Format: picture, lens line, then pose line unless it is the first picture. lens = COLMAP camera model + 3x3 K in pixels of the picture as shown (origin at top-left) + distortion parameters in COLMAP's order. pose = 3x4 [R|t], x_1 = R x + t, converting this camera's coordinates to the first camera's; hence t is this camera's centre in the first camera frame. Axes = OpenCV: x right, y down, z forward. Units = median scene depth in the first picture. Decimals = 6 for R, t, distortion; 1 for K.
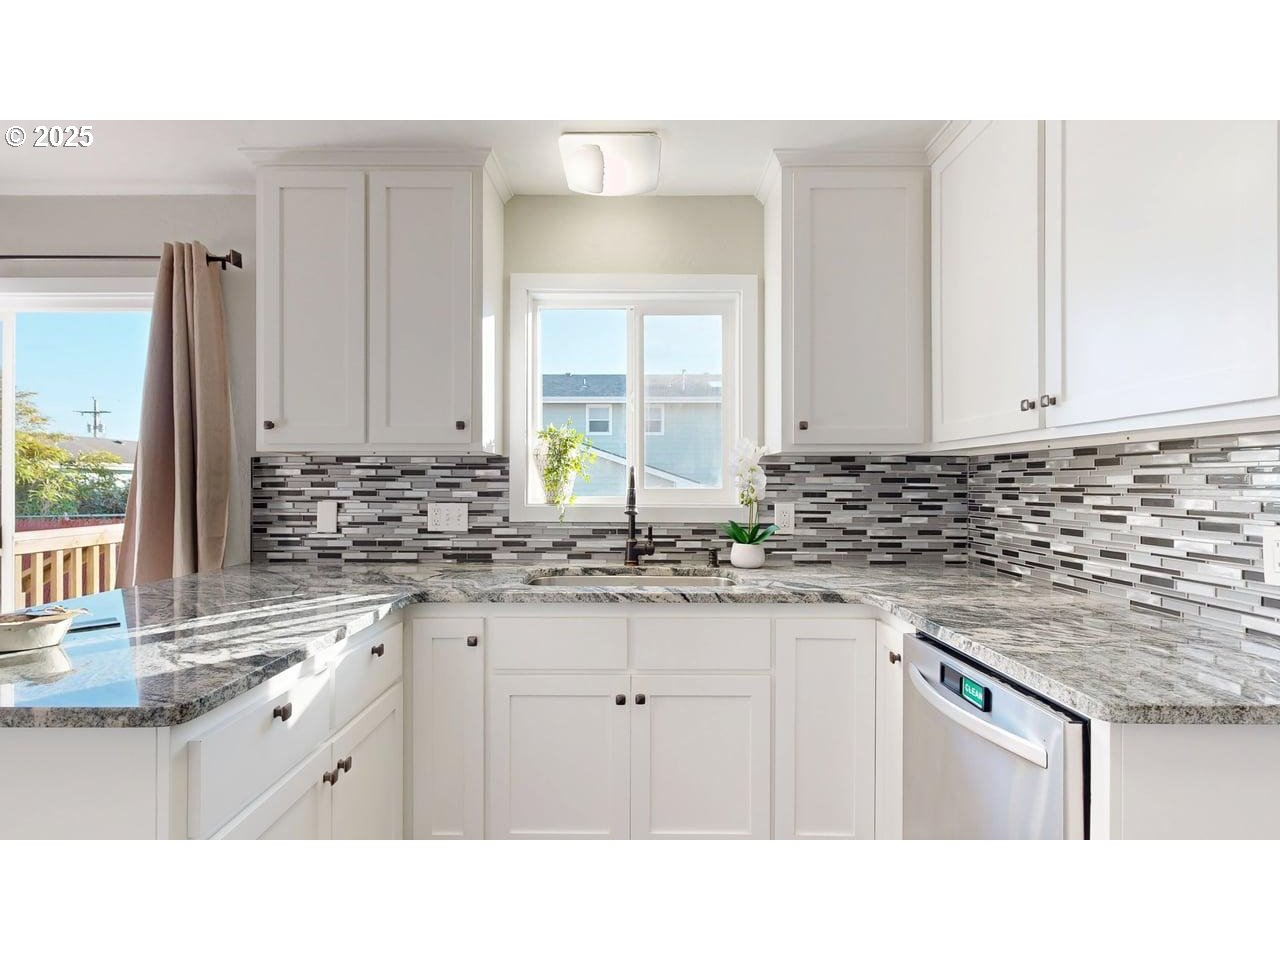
lens RADIAL K [[587.6, 0, 636.3], [0, 587.6, 485.2], [0, 0, 1]] dist [-0.009737, -0.000121]
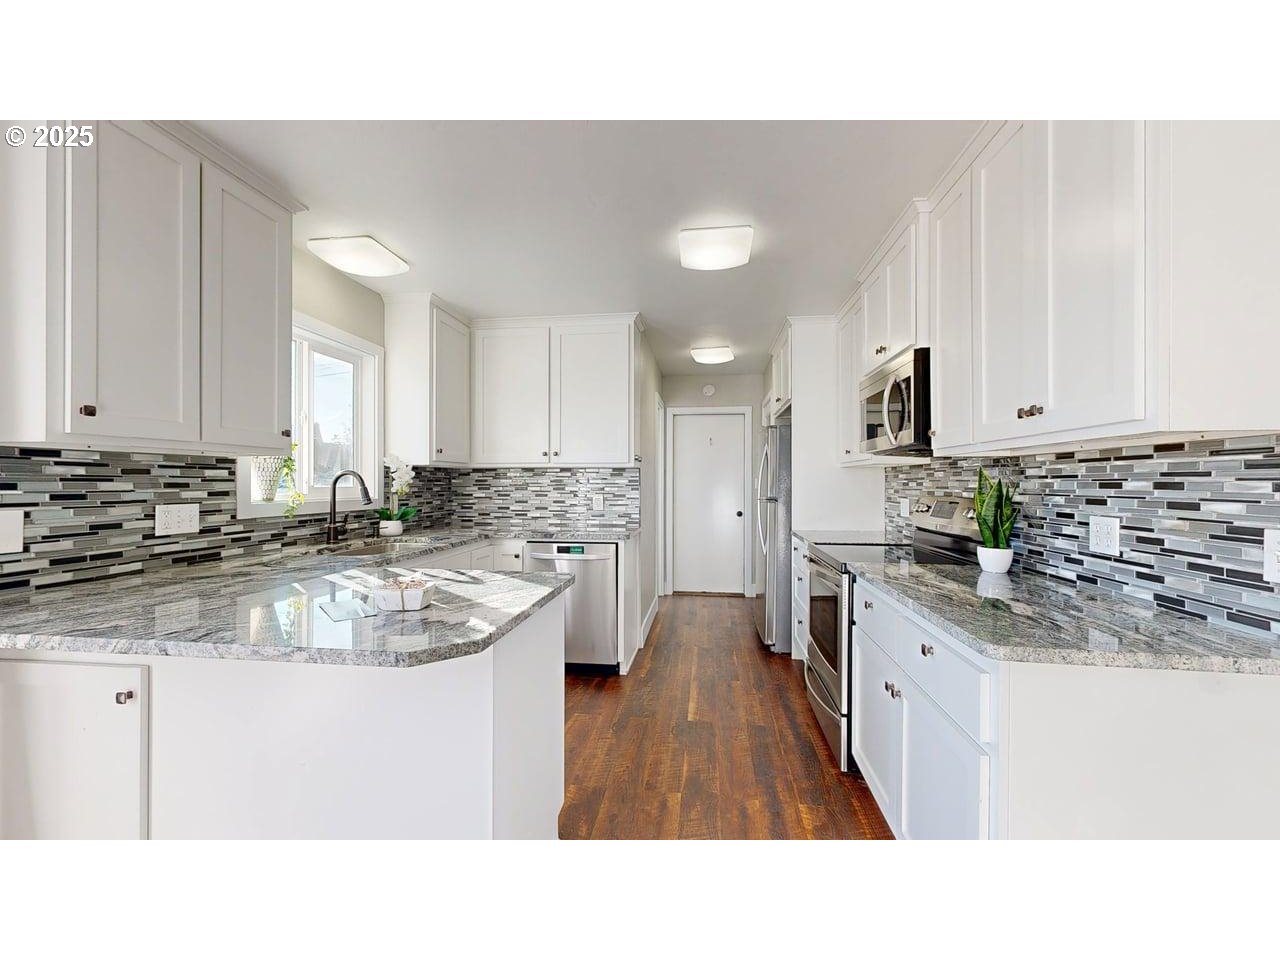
lens RADIAL K [[533.8, 0, 639.3], [0, 533.8, 478.0], [0, 0, 1]] dist [0.001584, 0.000312]
pose [[0.125565, 0.004820, 0.992074, -1.085203], [0.001641, 0.999986, -0.005066, -0.006724], [-0.992084, 0.002264, 0.125555, 0.151993]]
